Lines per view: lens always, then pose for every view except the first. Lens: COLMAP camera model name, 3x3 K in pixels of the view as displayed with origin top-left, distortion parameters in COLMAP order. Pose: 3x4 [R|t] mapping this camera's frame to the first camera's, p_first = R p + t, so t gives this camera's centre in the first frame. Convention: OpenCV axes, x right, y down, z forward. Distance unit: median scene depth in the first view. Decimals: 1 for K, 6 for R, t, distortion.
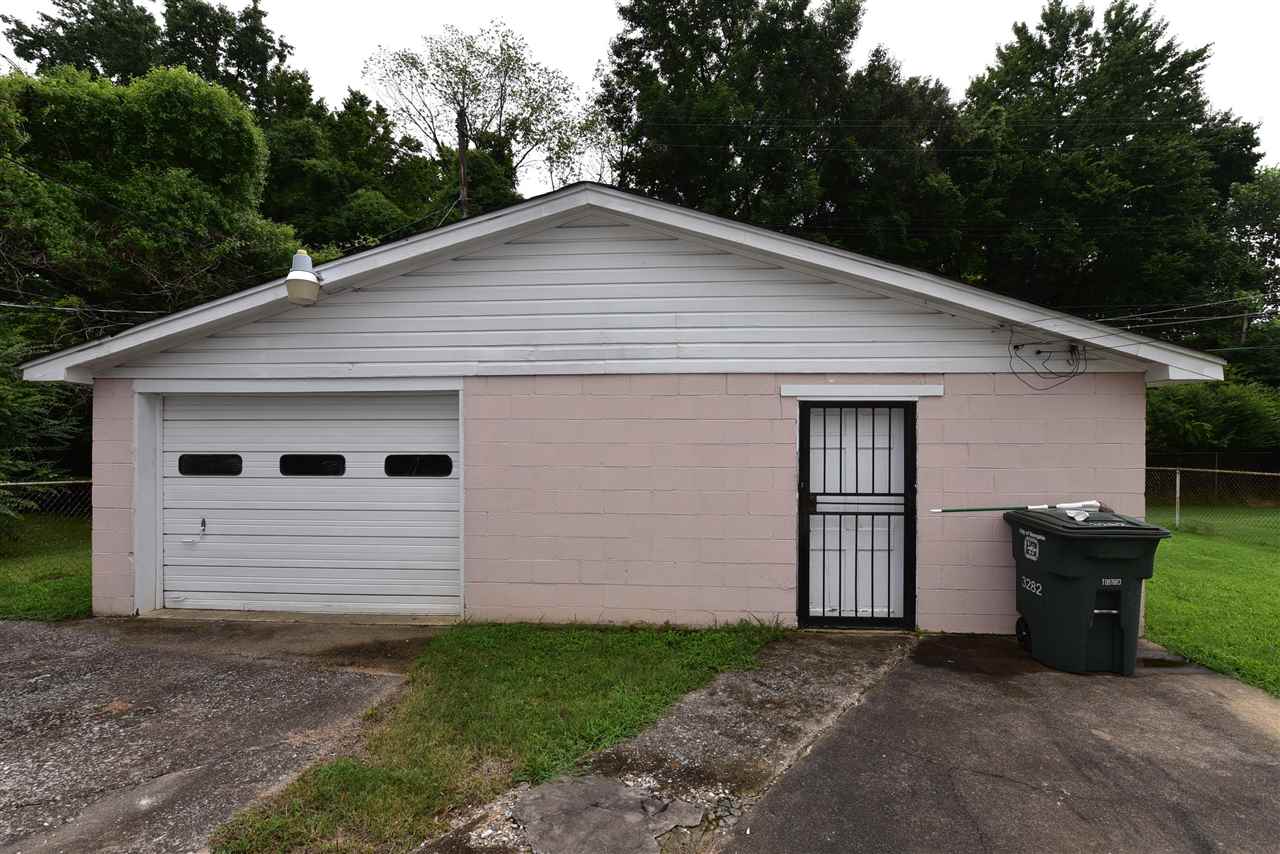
lens RADIAL K [[570.8, 0, 644.5], [0, 570.8, 428.7], [0, 0, 1]] dist [-0.009687, -0.002743]
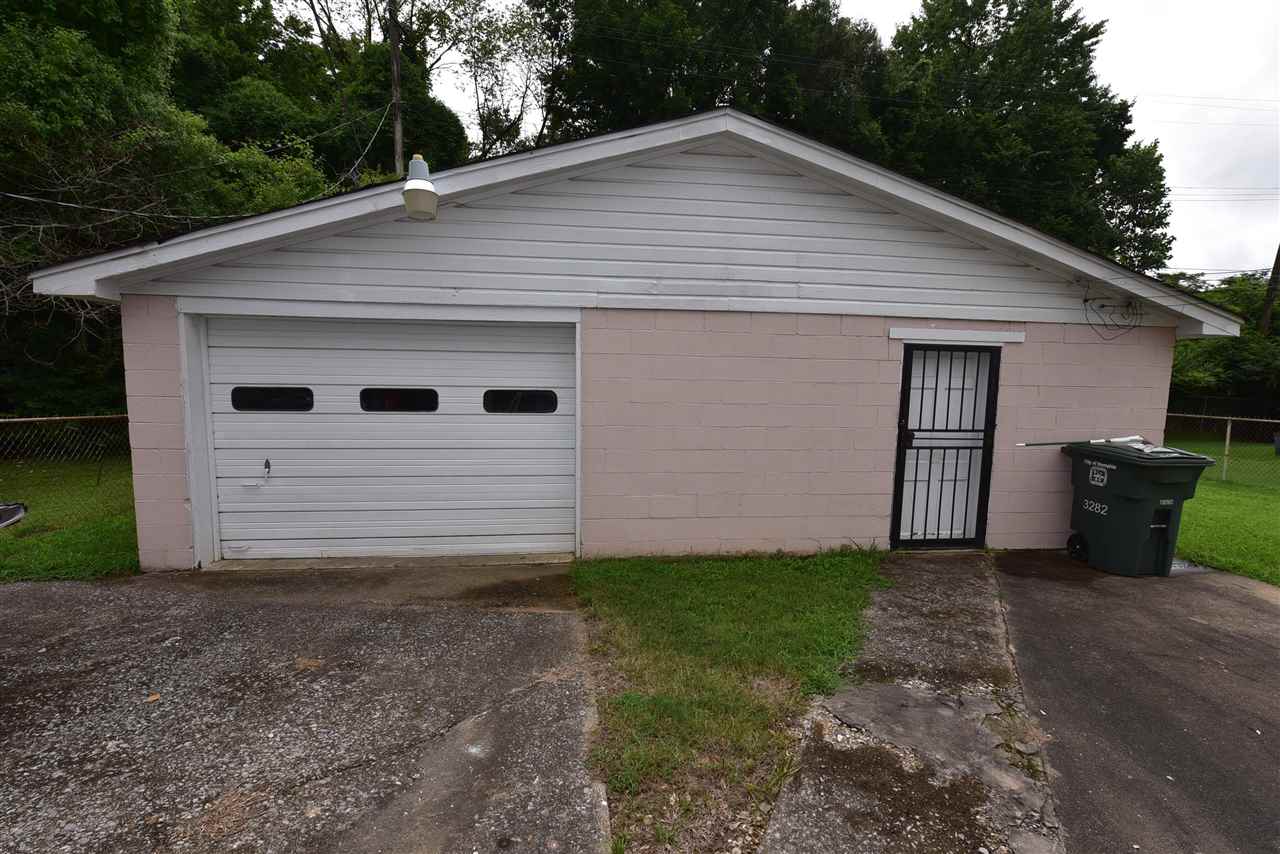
lens RADIAL K [[570.8, 0, 643.1], [0, 570.8, 431.1], [0, 0, 1]] dist [-0.009687, -0.002743]
pose [[0.983074, -0.001971, 0.183197, -0.391402], [-0.018785, 0.993588, 0.111490, 0.004178], [-0.182242, -0.113045, 0.976734, 0.029636]]
